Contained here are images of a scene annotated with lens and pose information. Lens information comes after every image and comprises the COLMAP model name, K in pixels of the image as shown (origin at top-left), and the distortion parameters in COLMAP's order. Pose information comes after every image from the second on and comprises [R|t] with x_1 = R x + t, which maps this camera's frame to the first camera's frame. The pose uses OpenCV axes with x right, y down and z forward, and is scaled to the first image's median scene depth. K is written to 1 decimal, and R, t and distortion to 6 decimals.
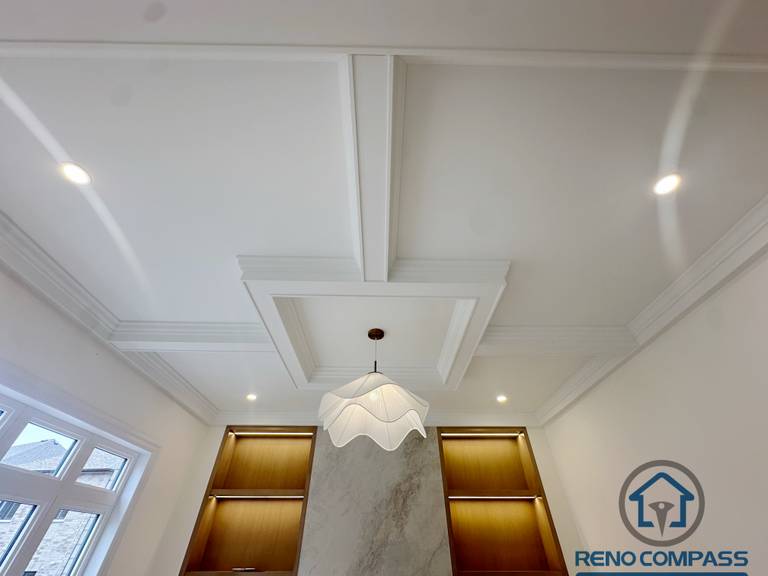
lens RADIAL K [[306.4, 0, 384.0], [0, 306.4, 288.0], [0, 0, 1]] dist [-0.002426, -0.000022]
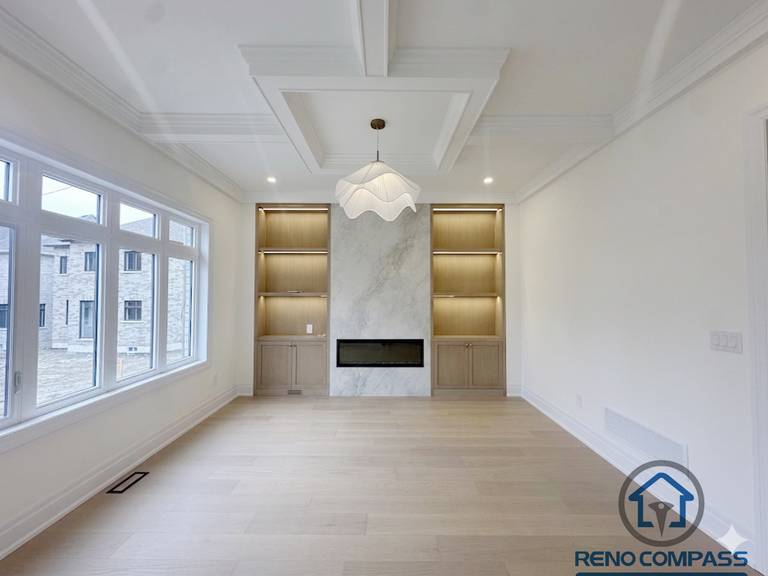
lens RADIAL K [[306.4, 0, 384.0], [0, 306.4, 288.0], [0, 0, 1]] dist [-0.002426, -0.000022]
pose [[0.999950, 0.000410, -0.010012, 0.006869], [0.006114, 0.766695, 0.641982, -0.094920], [0.007940, -0.642011, 0.766654, -0.195362]]
